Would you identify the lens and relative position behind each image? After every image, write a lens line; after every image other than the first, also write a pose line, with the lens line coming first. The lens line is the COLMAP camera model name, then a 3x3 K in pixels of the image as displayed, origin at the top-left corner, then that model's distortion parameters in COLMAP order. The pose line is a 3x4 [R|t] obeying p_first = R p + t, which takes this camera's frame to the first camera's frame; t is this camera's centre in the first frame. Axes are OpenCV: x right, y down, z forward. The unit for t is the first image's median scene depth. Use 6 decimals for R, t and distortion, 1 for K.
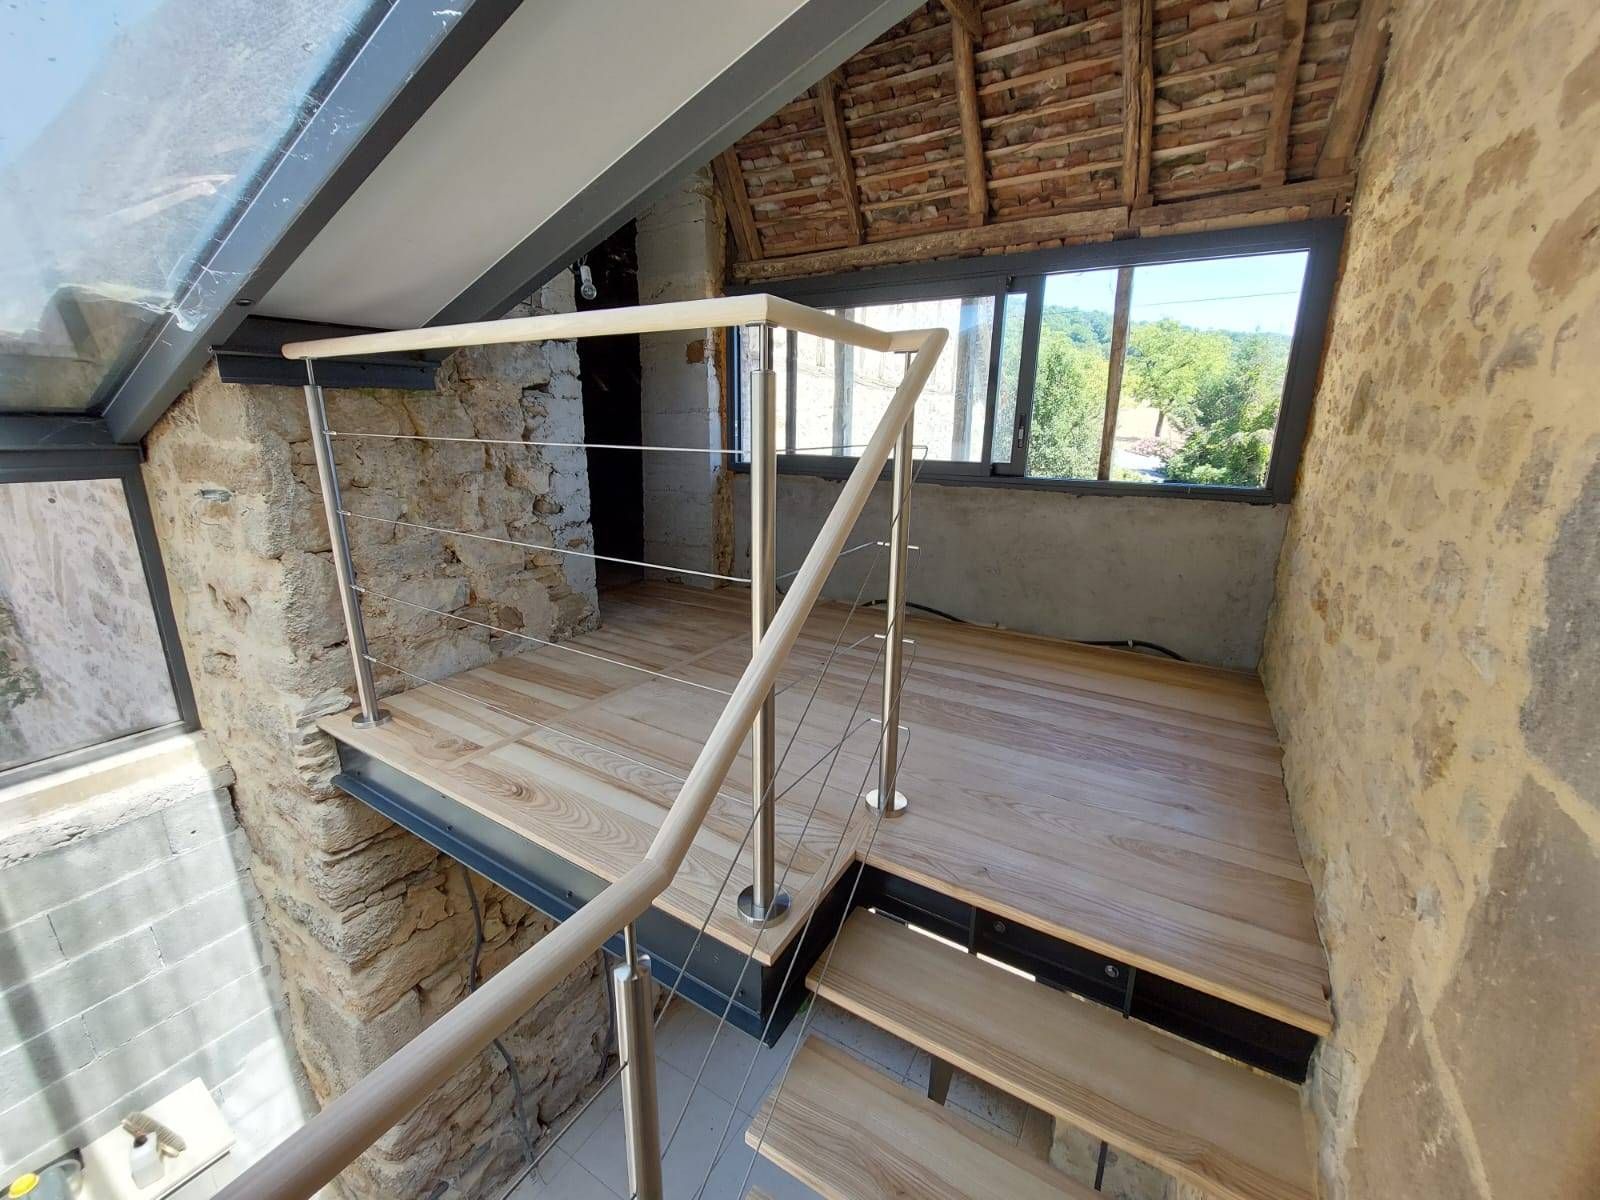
lens RADIAL K [[636.4, 0, 801.2], [0, 636.4, 597.9], [0, 0, 1]] dist [-0.002471, -0.000214]
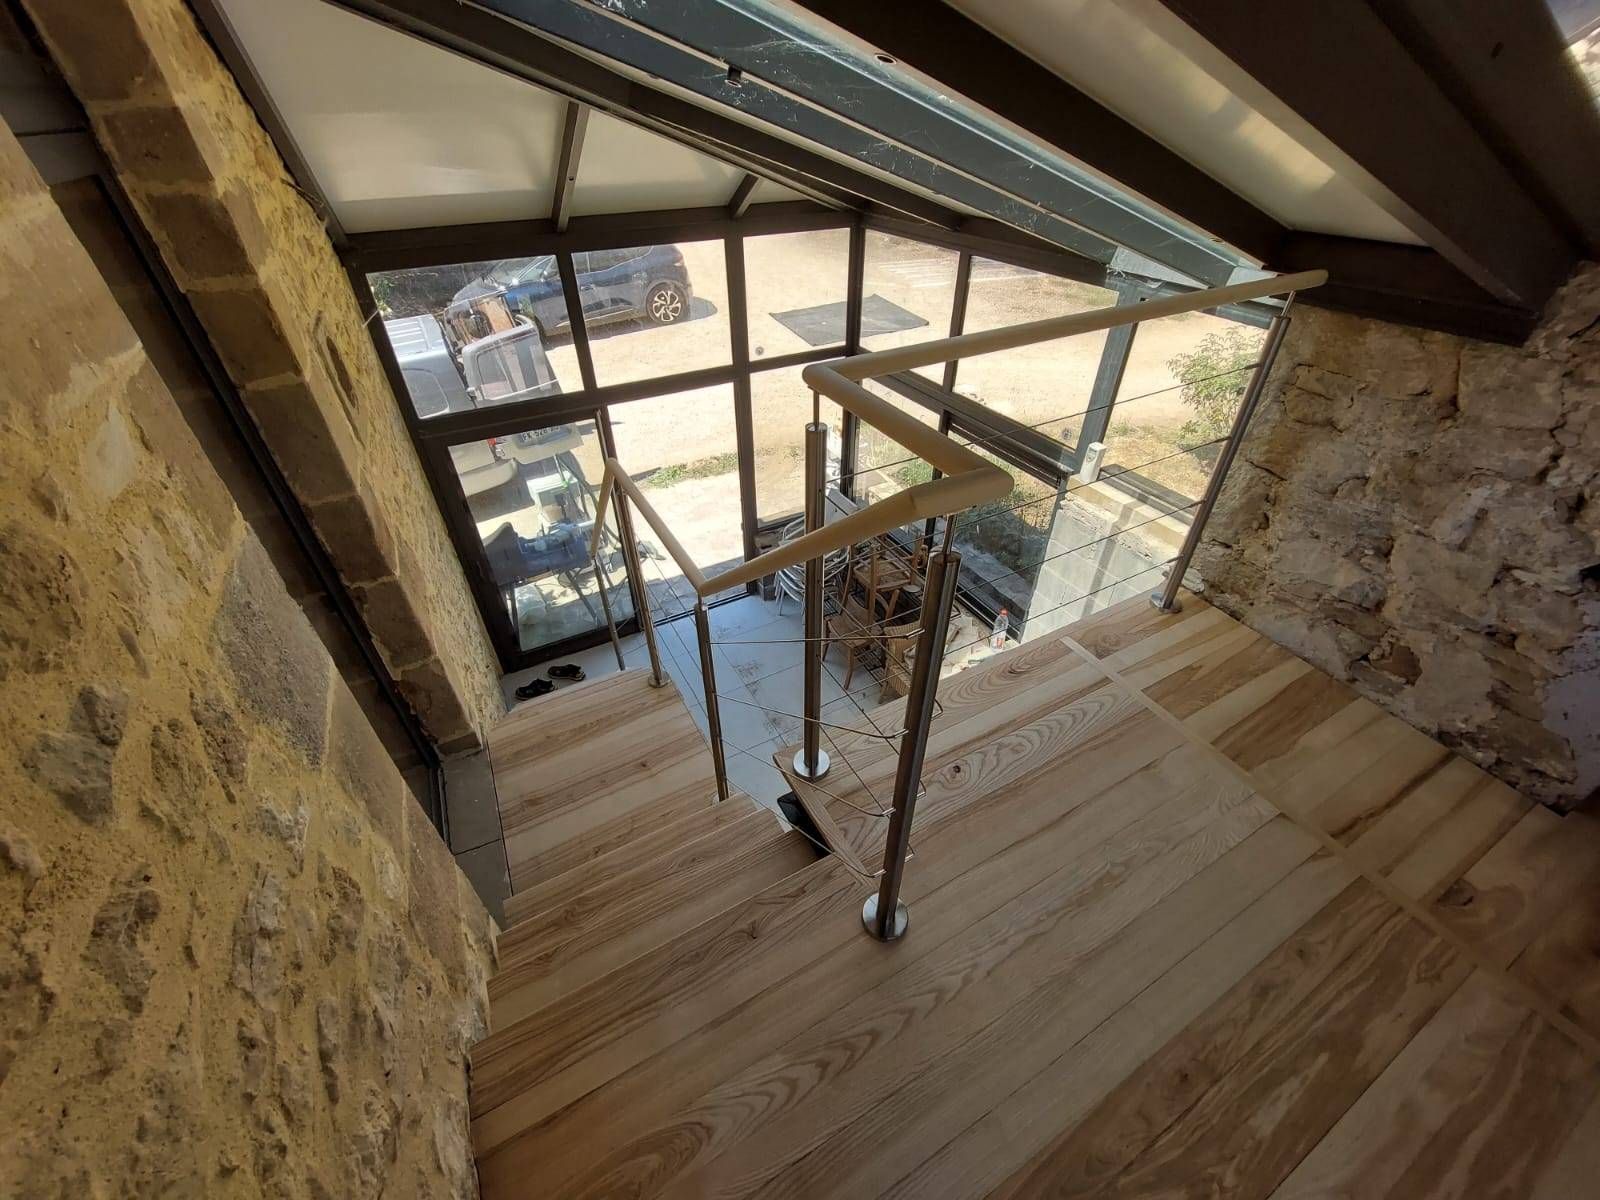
lens RADIAL K [[636.4, 0, 802.4], [0, 636.4, 598.1], [0, 0, 1]] dist [-0.002471, -0.000214]
pose [[-0.505856, 0.521843, -0.686869, 0.602582], [-0.227669, 0.687261, 0.689811, -0.610101], [0.832031, 0.505324, -0.228848, 0.901928]]
